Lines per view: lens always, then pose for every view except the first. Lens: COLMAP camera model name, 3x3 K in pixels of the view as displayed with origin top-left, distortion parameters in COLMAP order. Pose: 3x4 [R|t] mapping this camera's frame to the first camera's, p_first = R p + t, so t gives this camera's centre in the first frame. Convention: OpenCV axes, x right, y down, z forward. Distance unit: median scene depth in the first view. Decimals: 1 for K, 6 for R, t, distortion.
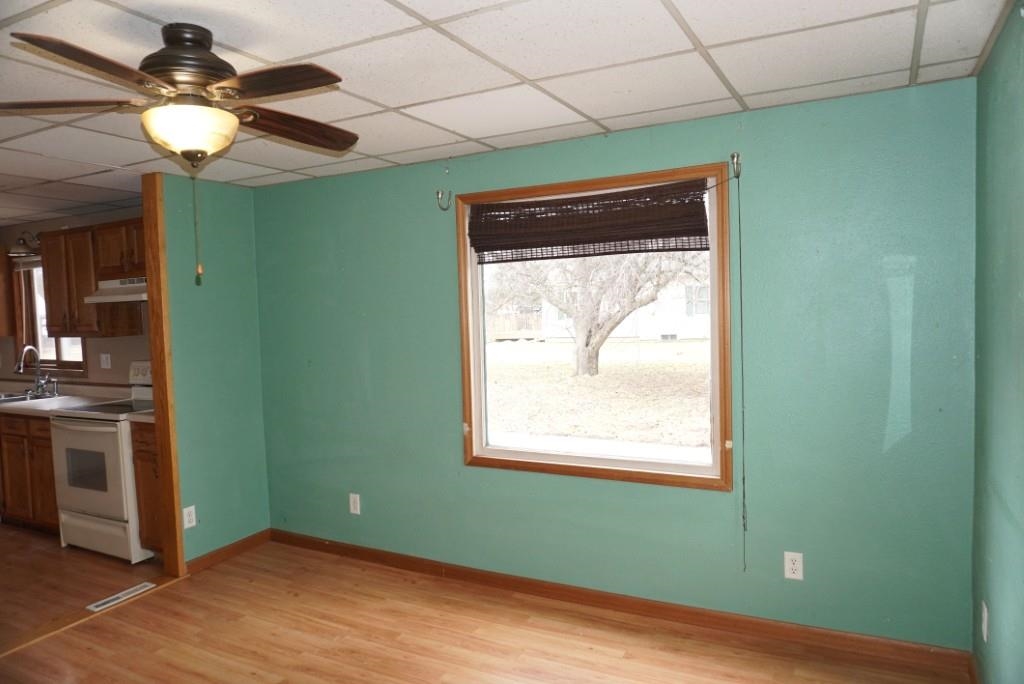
lens RADIAL K [[674.1, 0, 512.0], [0, 674.1, 342.0], [0, 0, 1]] dist [-0.016559, 0.003281]
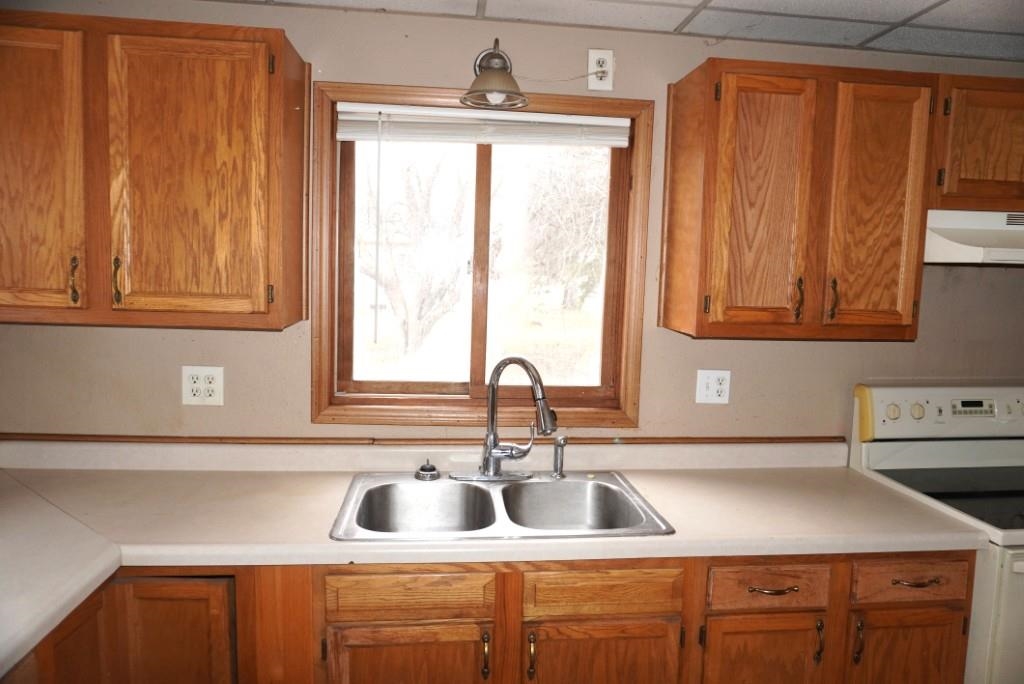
lens RADIAL K [[674.1, 0, 512.0], [0, 674.1, 342.0], [0, 0, 1]] dist [-0.016559, 0.003281]
pose [[0.823005, -0.014479, 0.567850, -1.106130], [-0.014489, 0.998815, 0.046468, -0.023068], [-0.567850, -0.046471, 0.821819, 0.814870]]
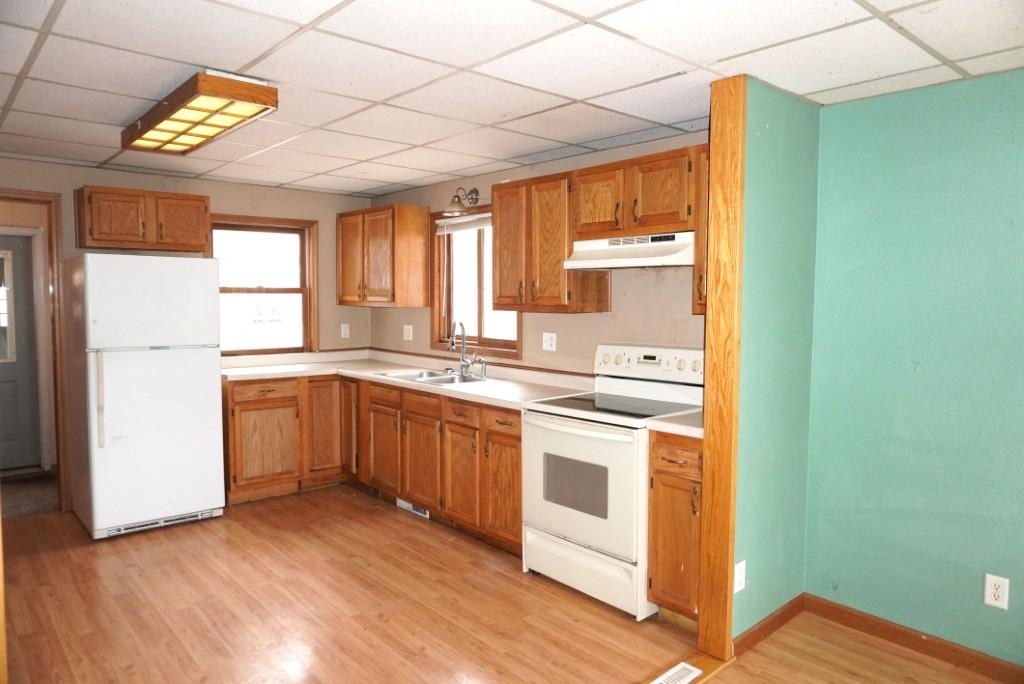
lens RADIAL K [[674.6, 0, 512.0], [0, 674.6, 335.0], [0, 0, 1]] dist [-0.004227, 0.000222]
pose [[0.938839, 0.045509, -0.341336, -0.418229], [-0.039374, 0.998915, 0.024883, 0.001888], [0.342098, -0.009921, 0.939612, 0.232129]]
